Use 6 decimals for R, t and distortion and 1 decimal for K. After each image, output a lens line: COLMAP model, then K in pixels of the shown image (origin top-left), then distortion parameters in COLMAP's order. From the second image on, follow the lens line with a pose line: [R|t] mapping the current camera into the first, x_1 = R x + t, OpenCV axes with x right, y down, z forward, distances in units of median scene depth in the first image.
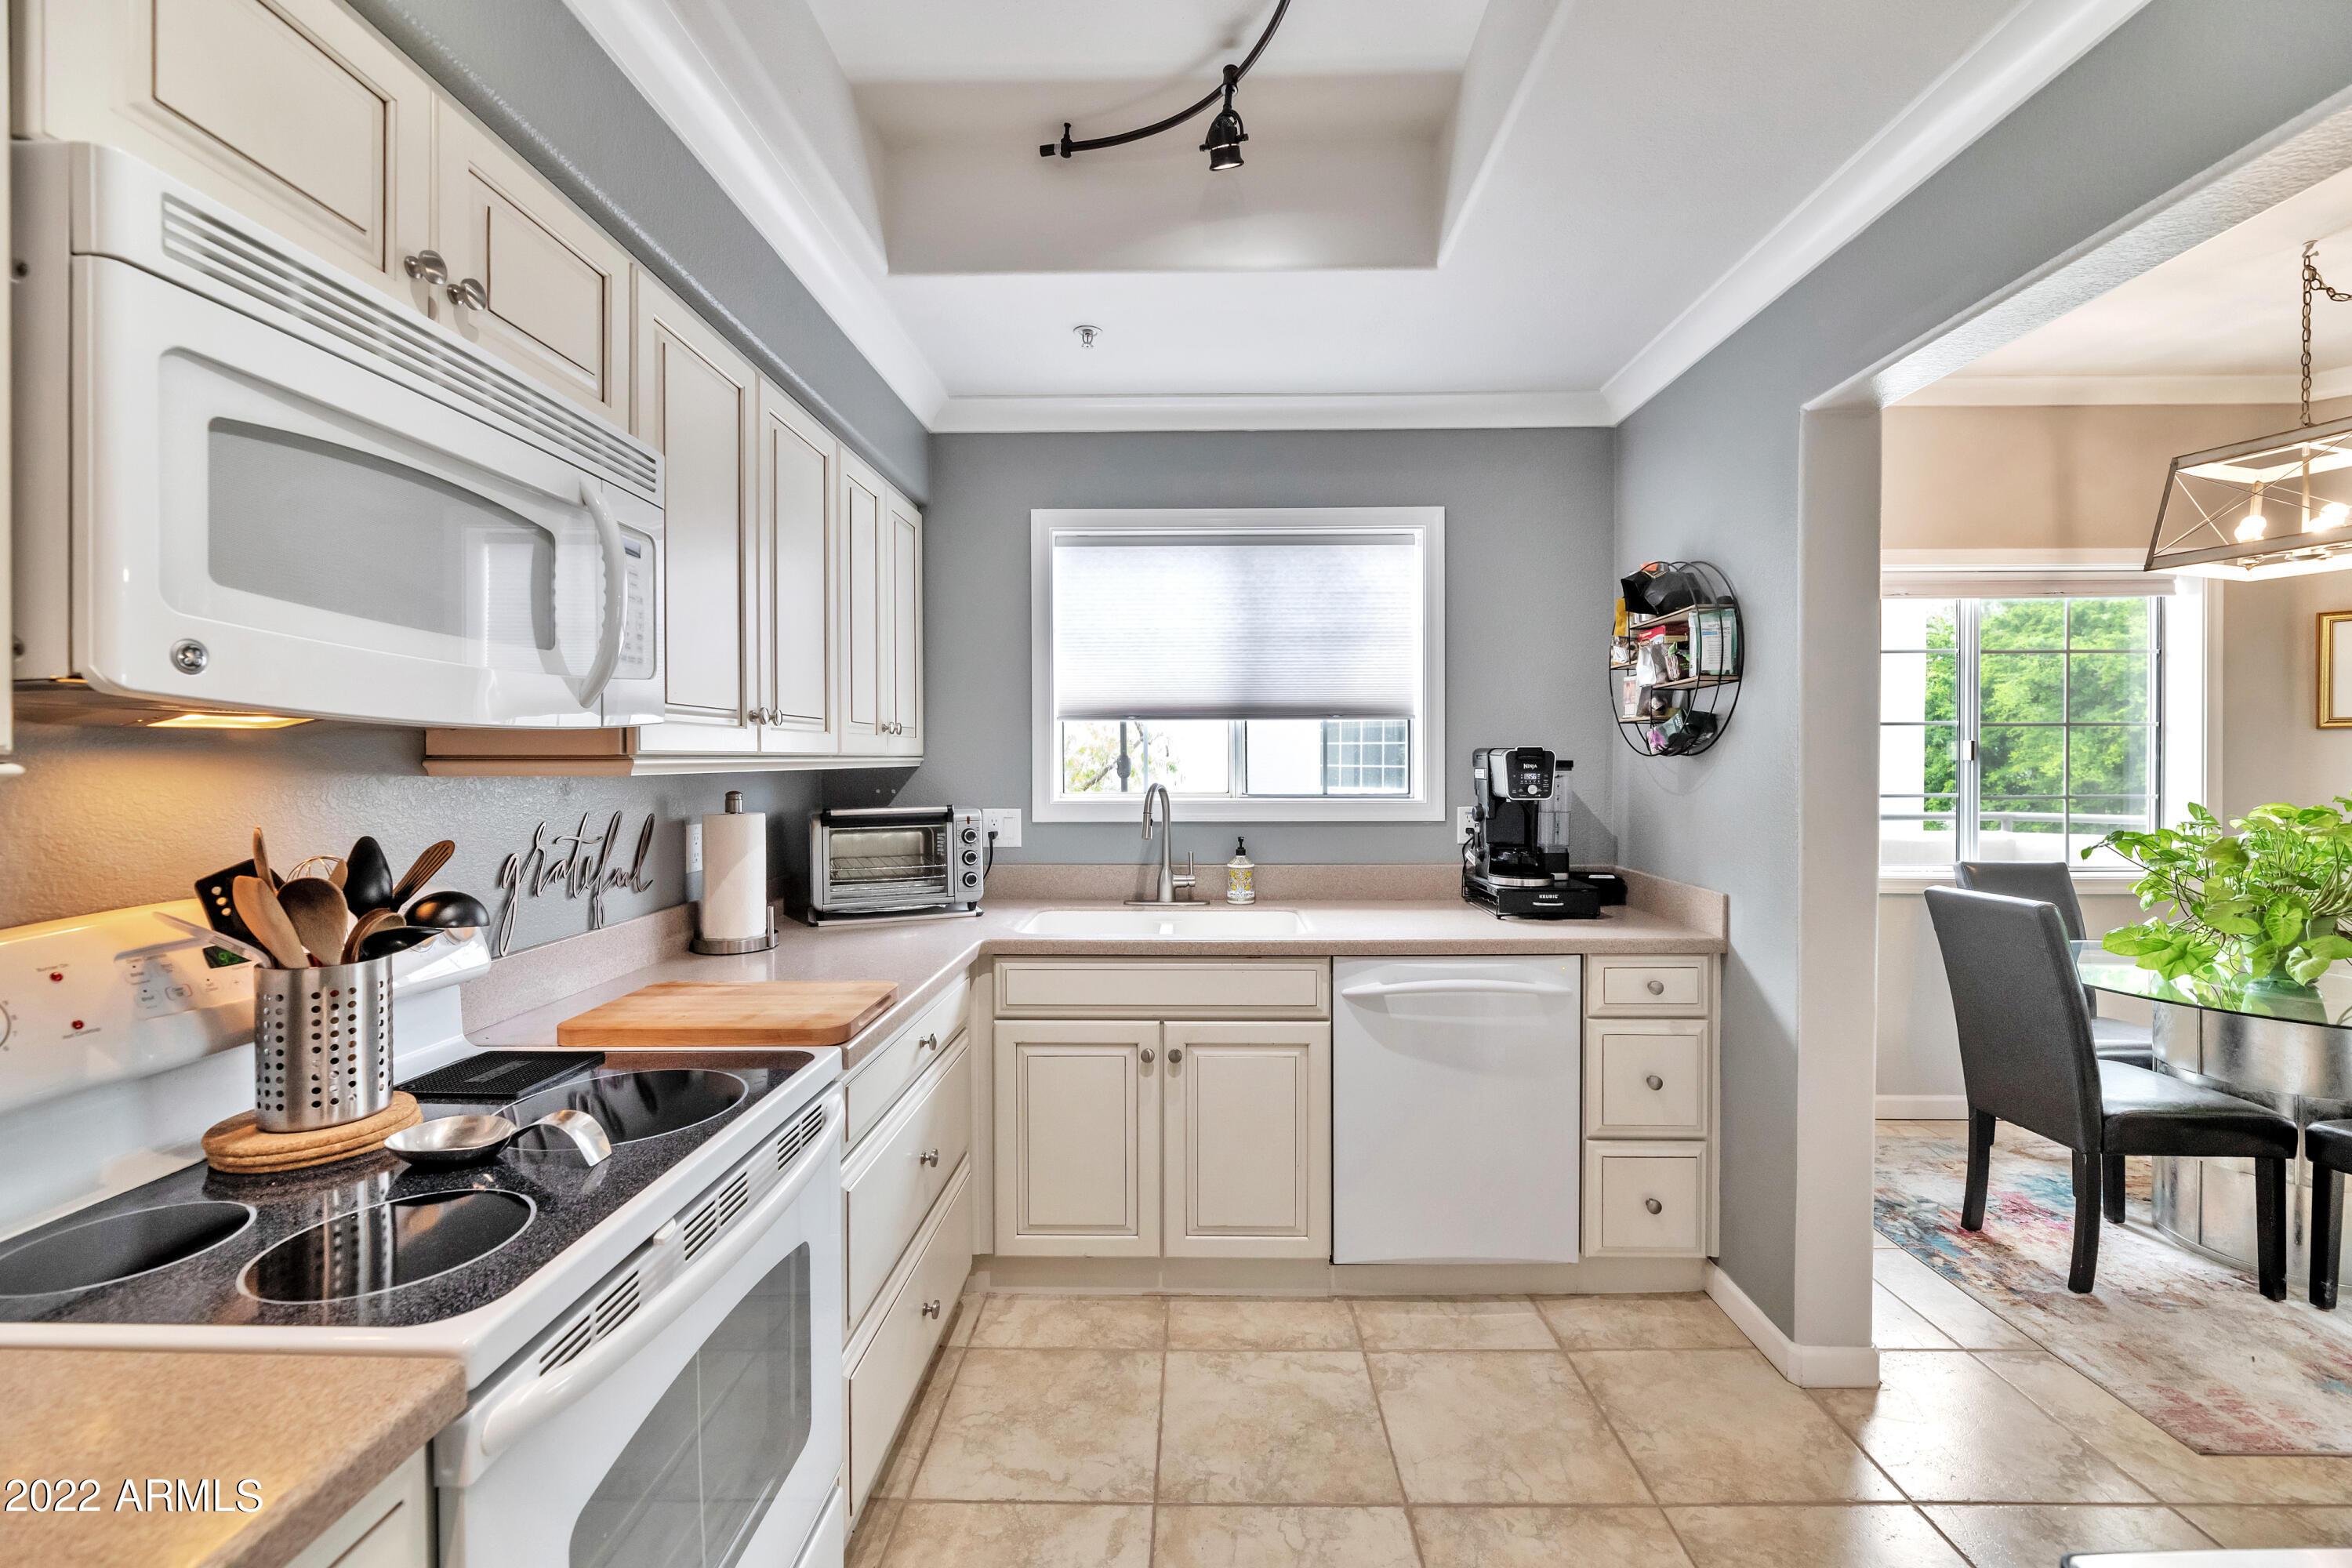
lens RADIAL K [[939.2, 0, 1189.9], [0, 939.2, 765.0], [0, 0, 1]] dist [-0.012924, 0.000131]
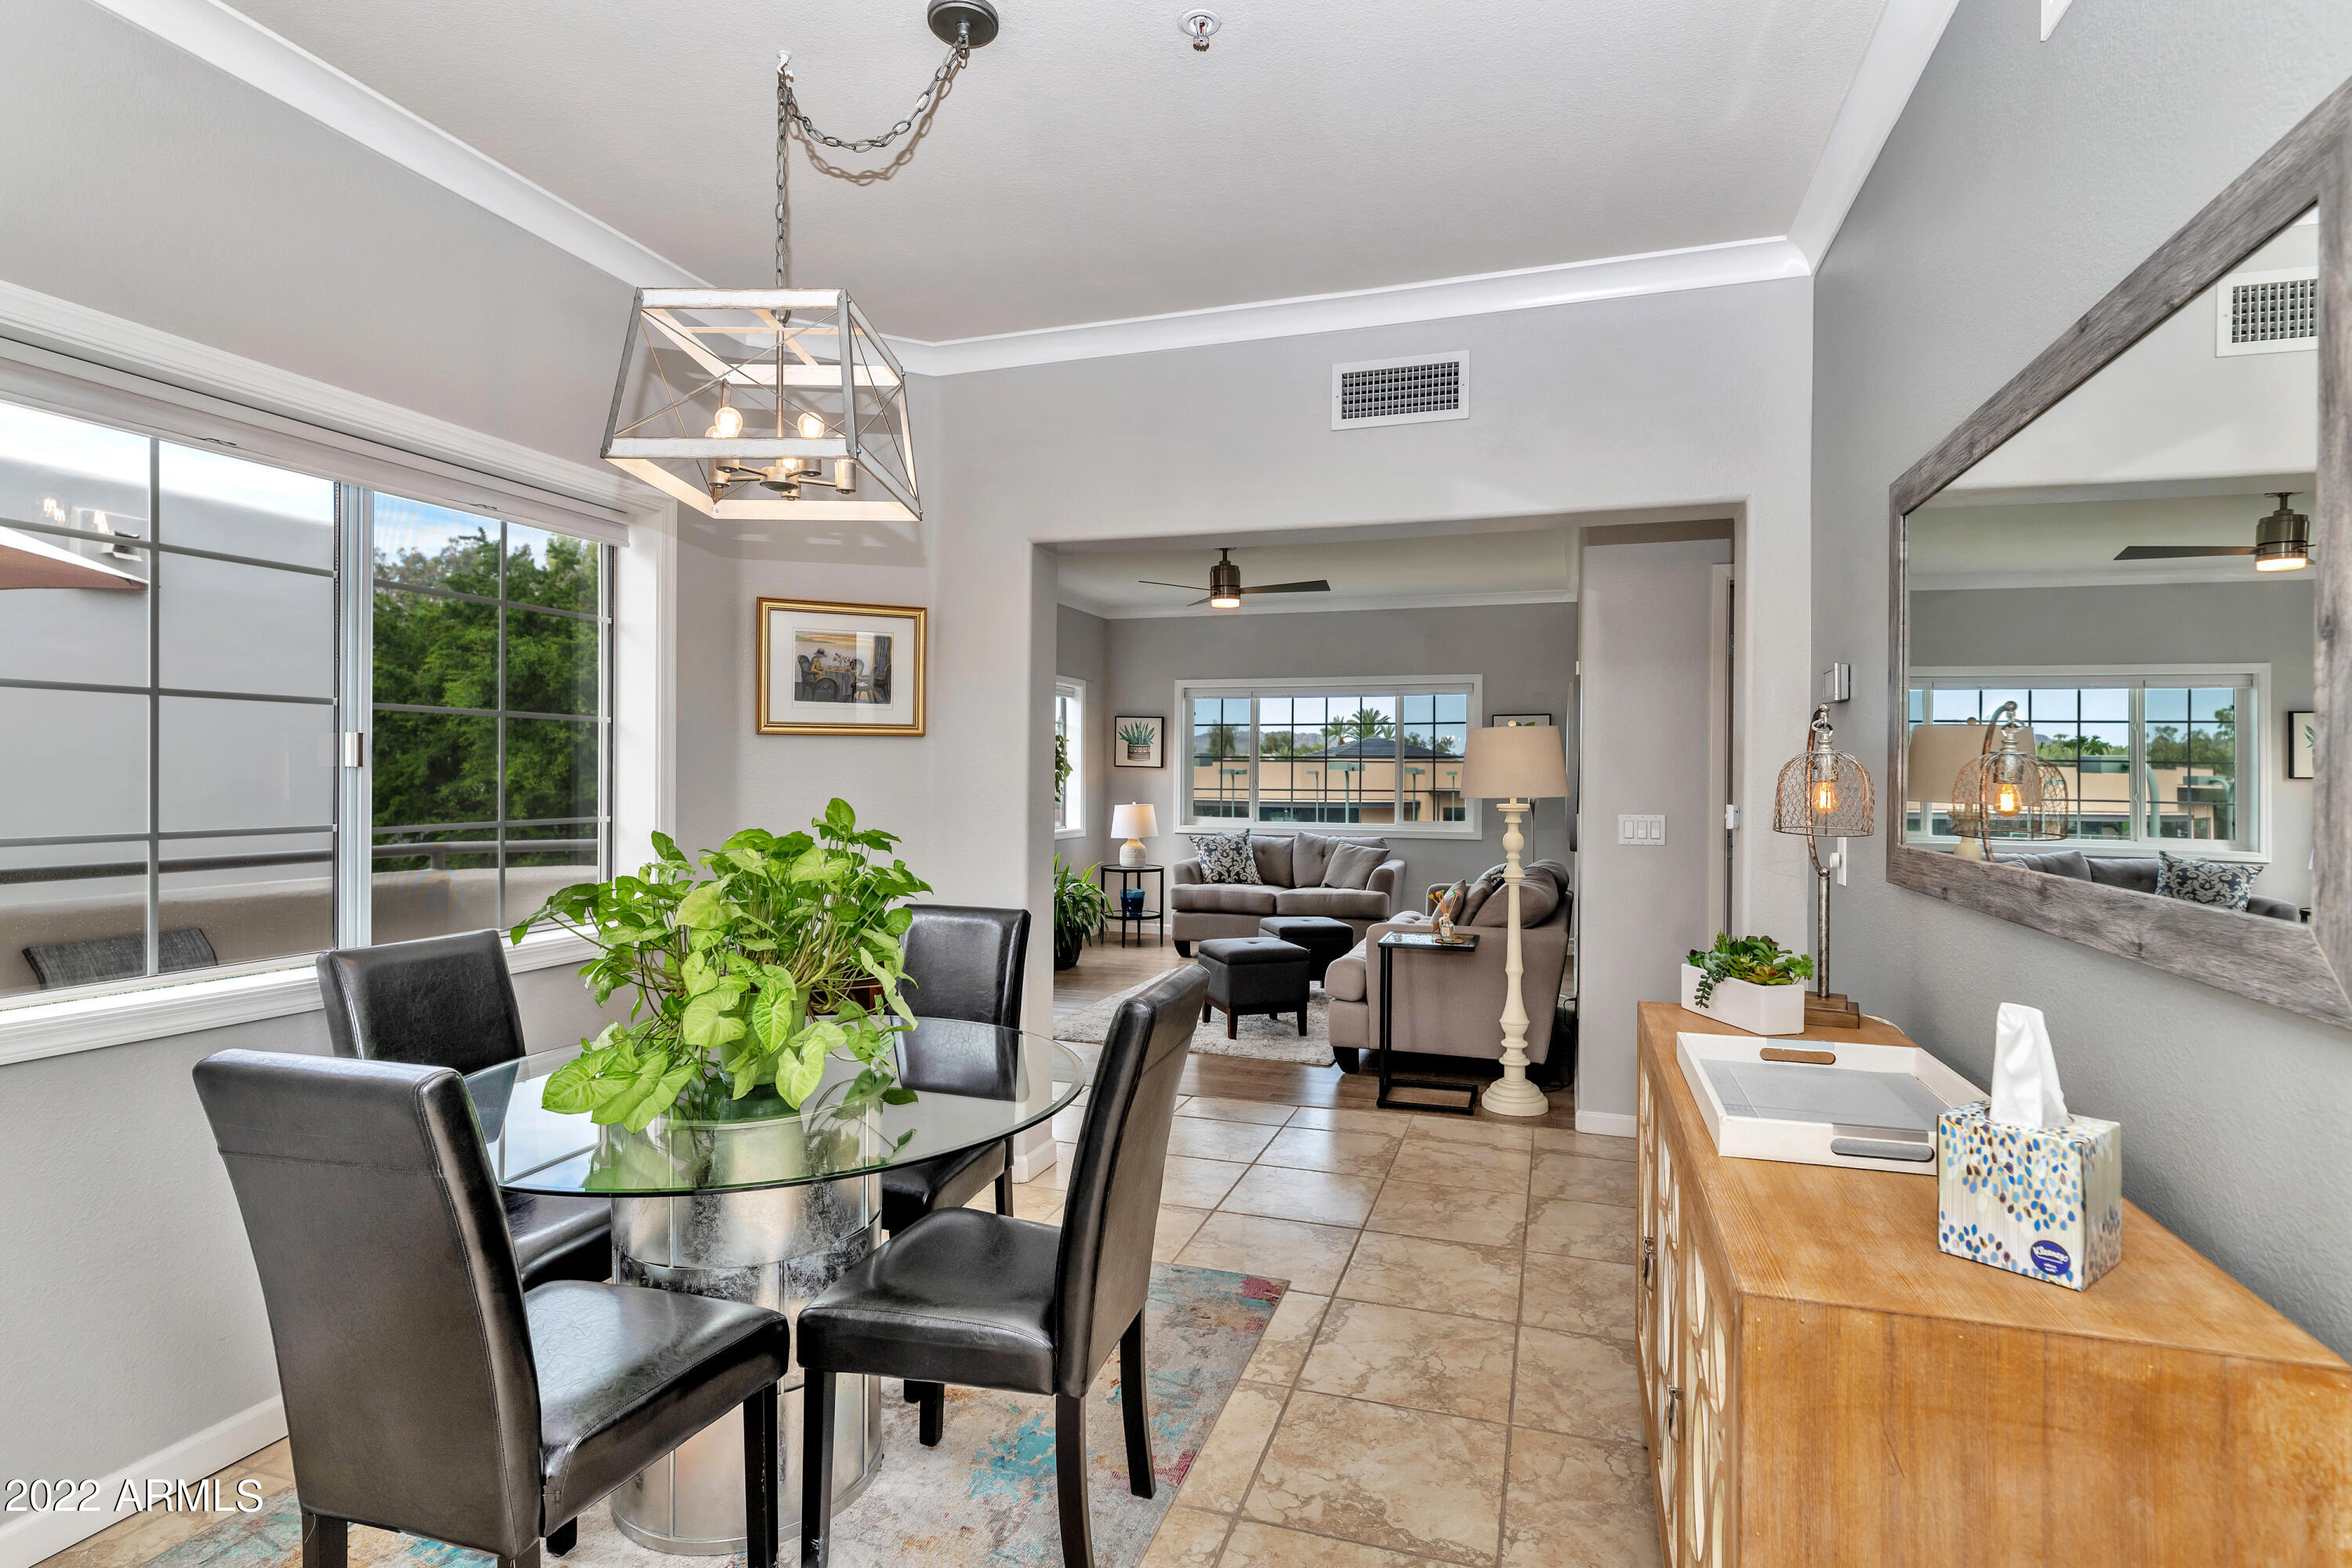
lens RADIAL K [[1166.0, 0, 1177.9], [0, 1166.0, 771.1], [0, 0, 1]] dist [0.004876, 0.000527]
pose [[0.296578, 0.004626, 0.954997, 0.397840], [0.000922, 0.999986, -0.005131, 0.002120], [-0.955008, 0.002402, 0.296570, 0.396818]]
